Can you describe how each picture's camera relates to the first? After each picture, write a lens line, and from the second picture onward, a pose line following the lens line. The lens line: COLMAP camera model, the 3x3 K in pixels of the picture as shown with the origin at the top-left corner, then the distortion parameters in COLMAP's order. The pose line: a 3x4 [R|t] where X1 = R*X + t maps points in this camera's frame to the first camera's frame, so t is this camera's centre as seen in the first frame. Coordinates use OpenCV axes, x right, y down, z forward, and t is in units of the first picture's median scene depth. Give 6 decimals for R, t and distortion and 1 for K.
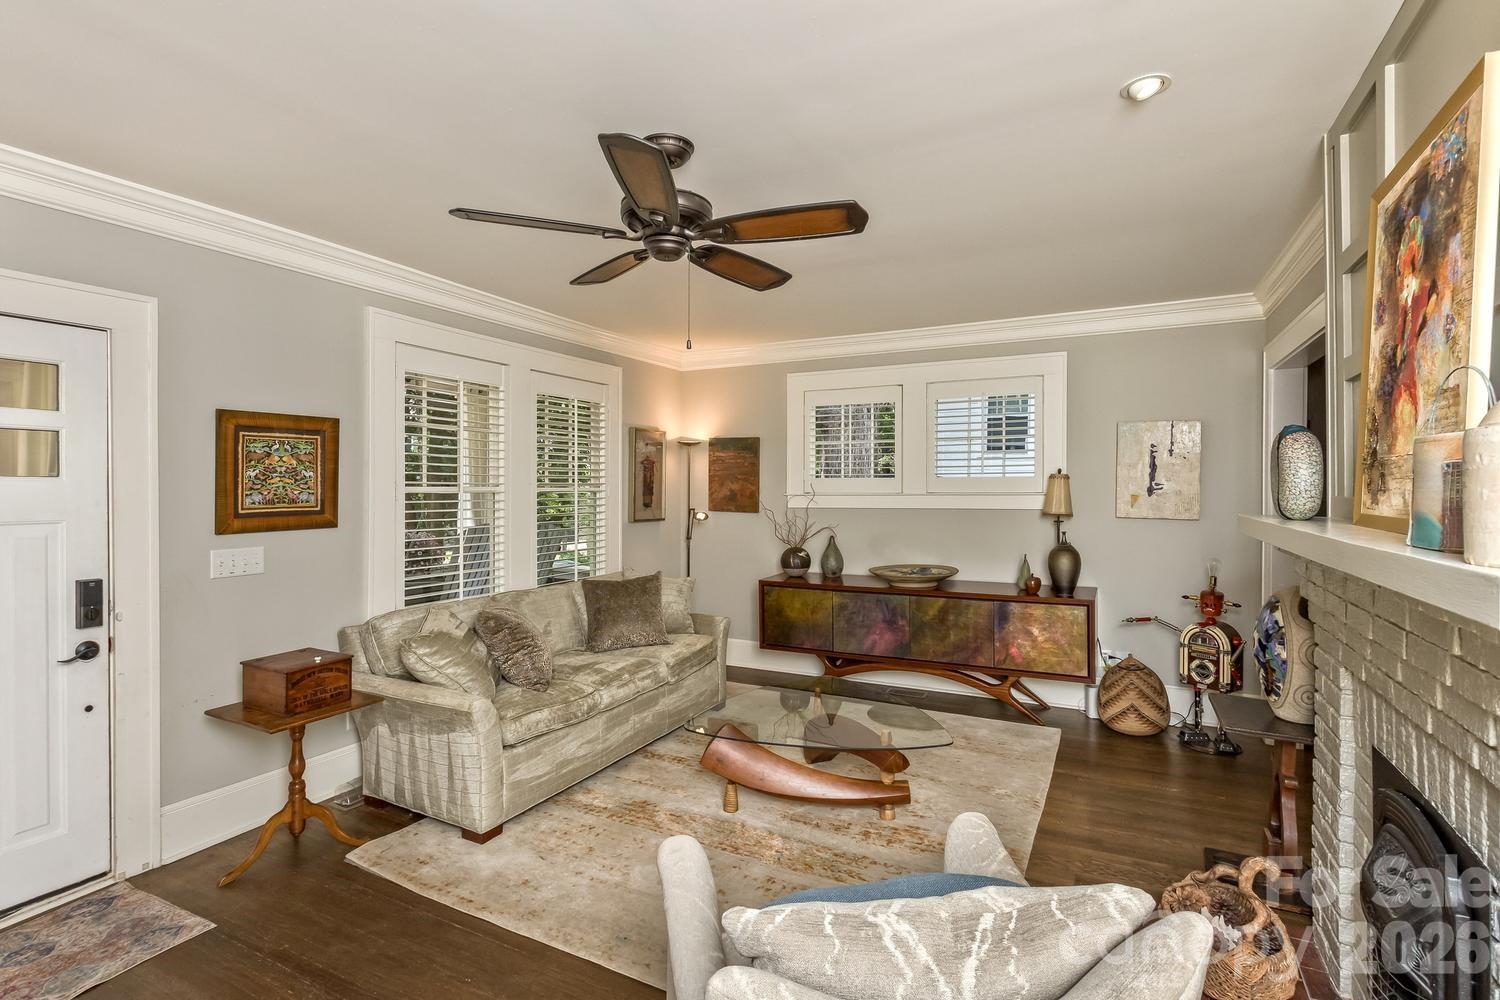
lens RADIAL K [[718.4, 0, 751.1], [0, 718.4, 491.3], [0, 0, 1]] dist [0.005327, -0.001678]
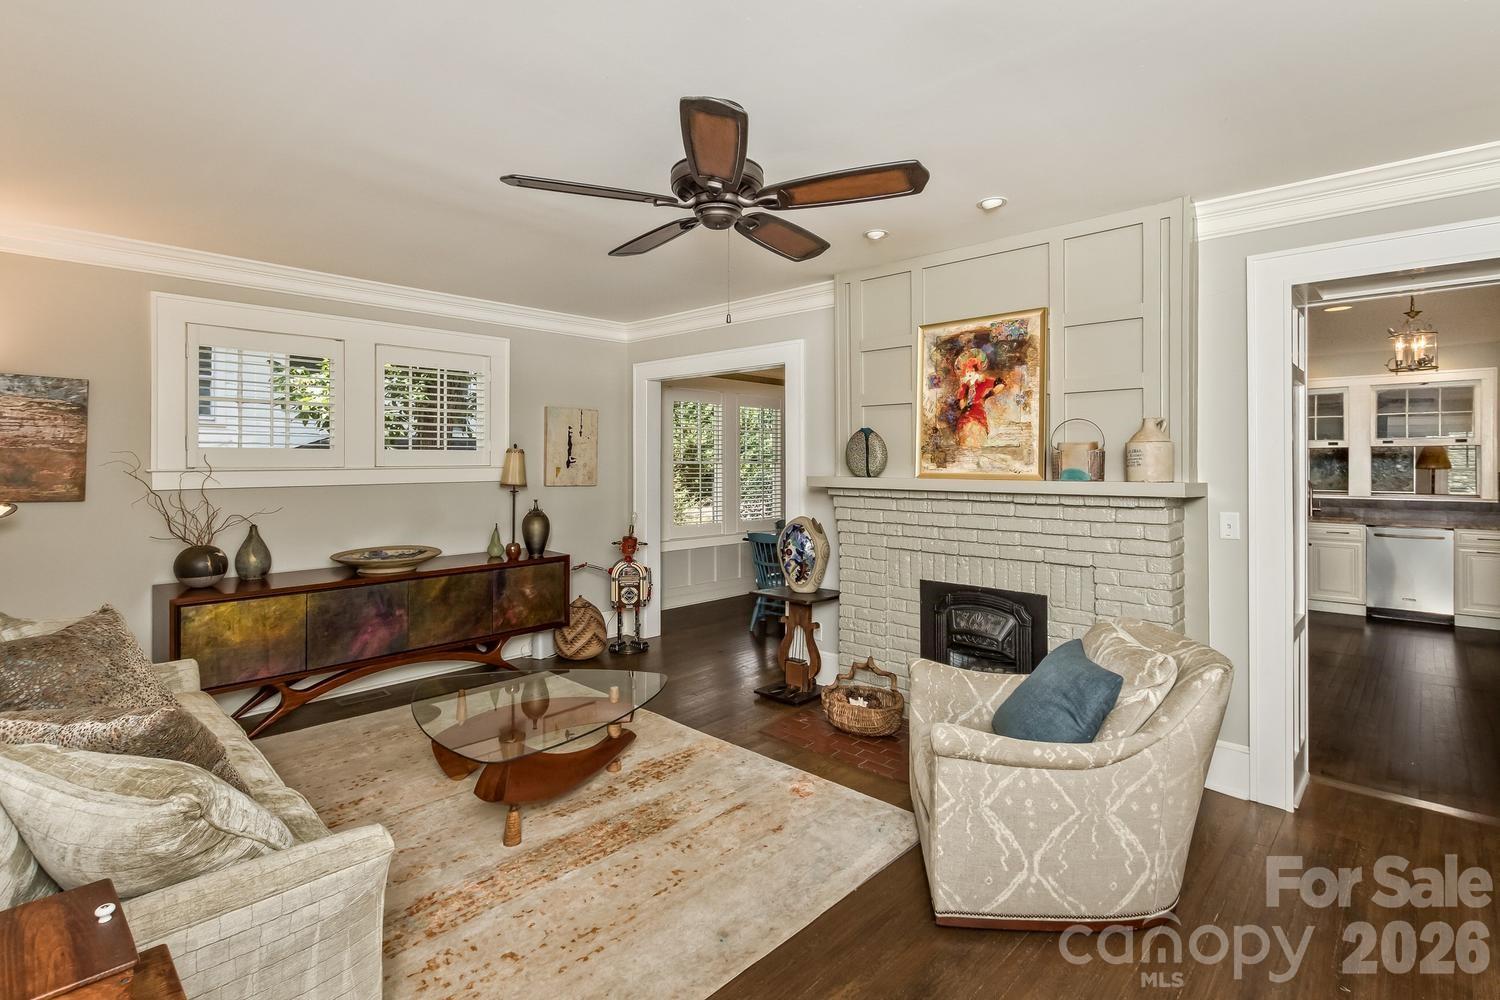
lens RADIAL K [[718.4, 0, 731.4], [0, 718.4, 460.9], [0, 0, 1]] dist [0.005327, -0.001678]
pose [[0.293927, 0.002848, 0.955824, -0.534792], [0.004259, 0.999982, -0.004289, 0.001036], [-0.955818, 0.005331, 0.293910, 0.354937]]
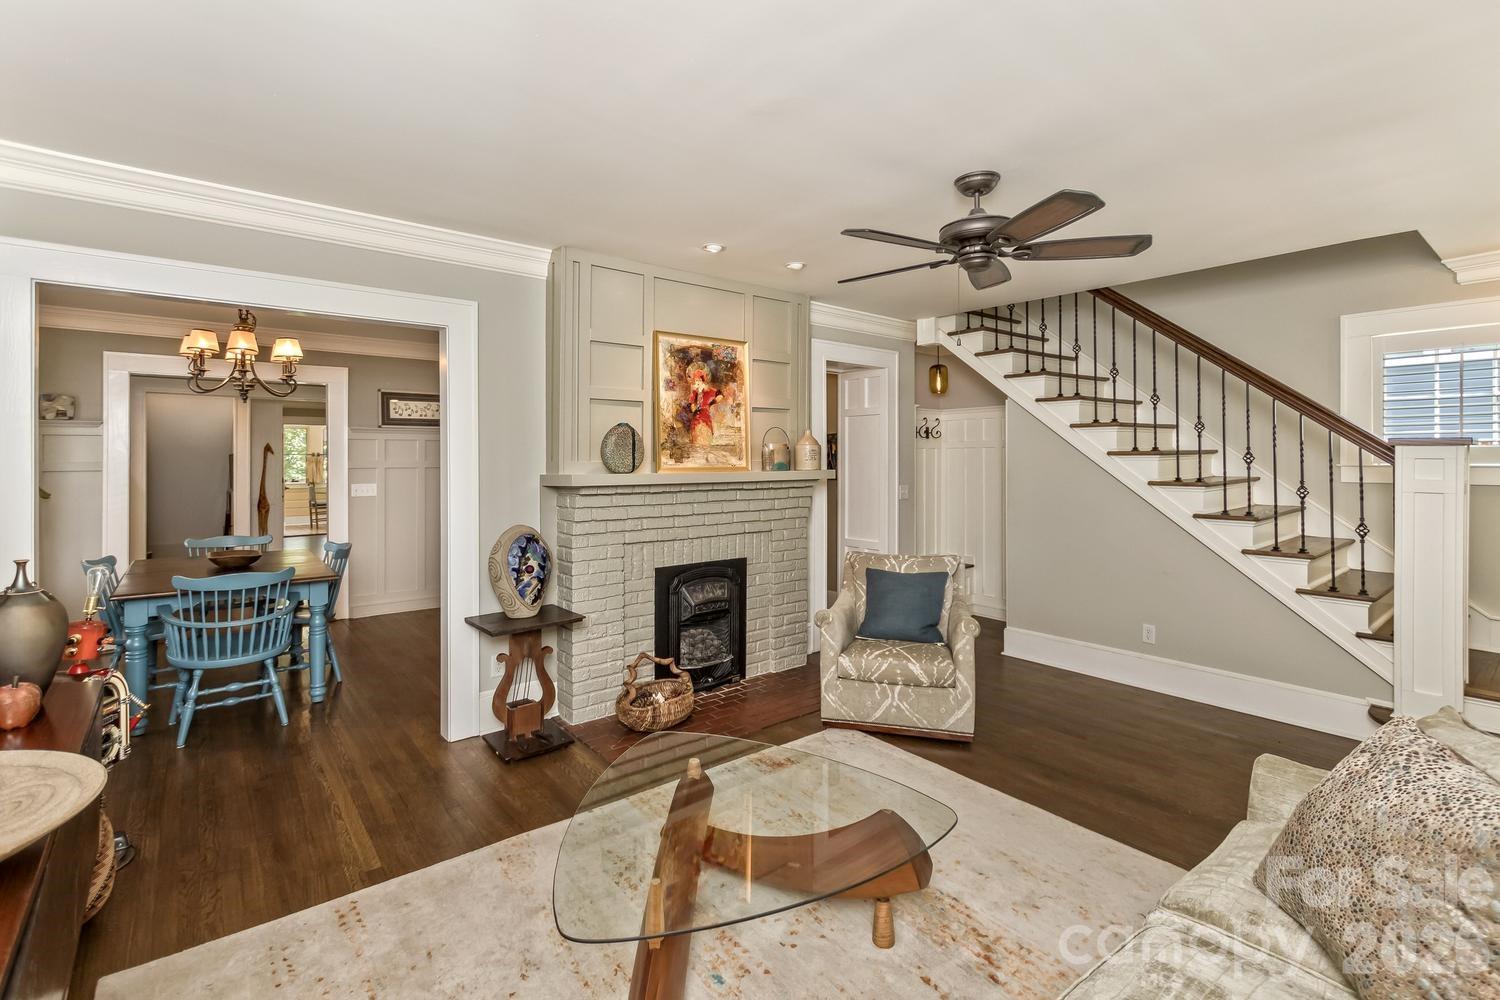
lens RADIAL K [[718.4, 0, 765.7], [0, 718.4, 452.2], [0, 0, 1]] dist [0.005327, -0.001678]
pose [[-0.917119, 0.009361, 0.398503, -0.148490], [0.008090, 0.999955, -0.004871, -0.002002], [-0.398530, -0.001243, -0.917154, 1.161373]]
